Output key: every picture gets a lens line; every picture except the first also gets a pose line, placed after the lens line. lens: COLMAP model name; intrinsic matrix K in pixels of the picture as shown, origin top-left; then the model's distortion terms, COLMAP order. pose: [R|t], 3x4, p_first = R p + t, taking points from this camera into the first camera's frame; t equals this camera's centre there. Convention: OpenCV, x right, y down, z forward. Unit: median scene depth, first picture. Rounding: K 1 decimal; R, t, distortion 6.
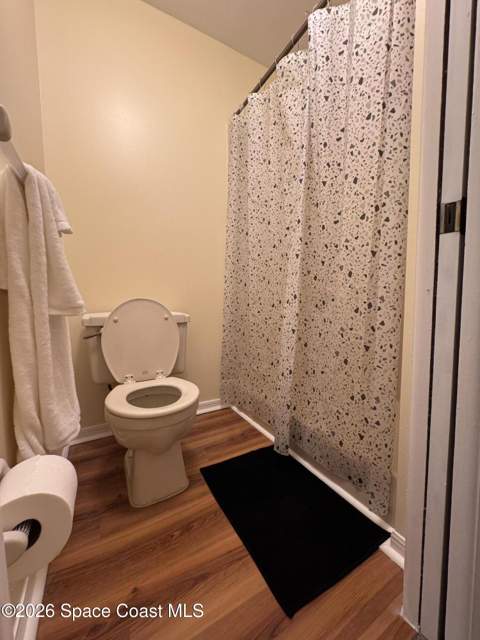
lens RADIAL K [[253.9, 0, 240.8], [0, 253.9, 319.5], [0, 0, 1]] dist [-0.002030, -0.000078]
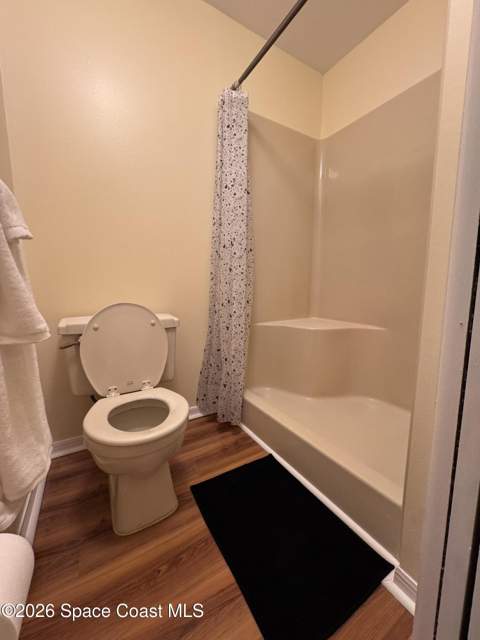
lens RADIAL K [[255.4, 0, 240.0], [0, 255.4, 320.0], [0, 0, 1]] dist [-0.000810, 0.000032]
pose [[0.999769, 0.004692, 0.020980, 0.000482], [-0.005746, 0.998707, 0.050502, -0.085229], [-0.020716, -0.050611, 0.998504, 0.095560]]
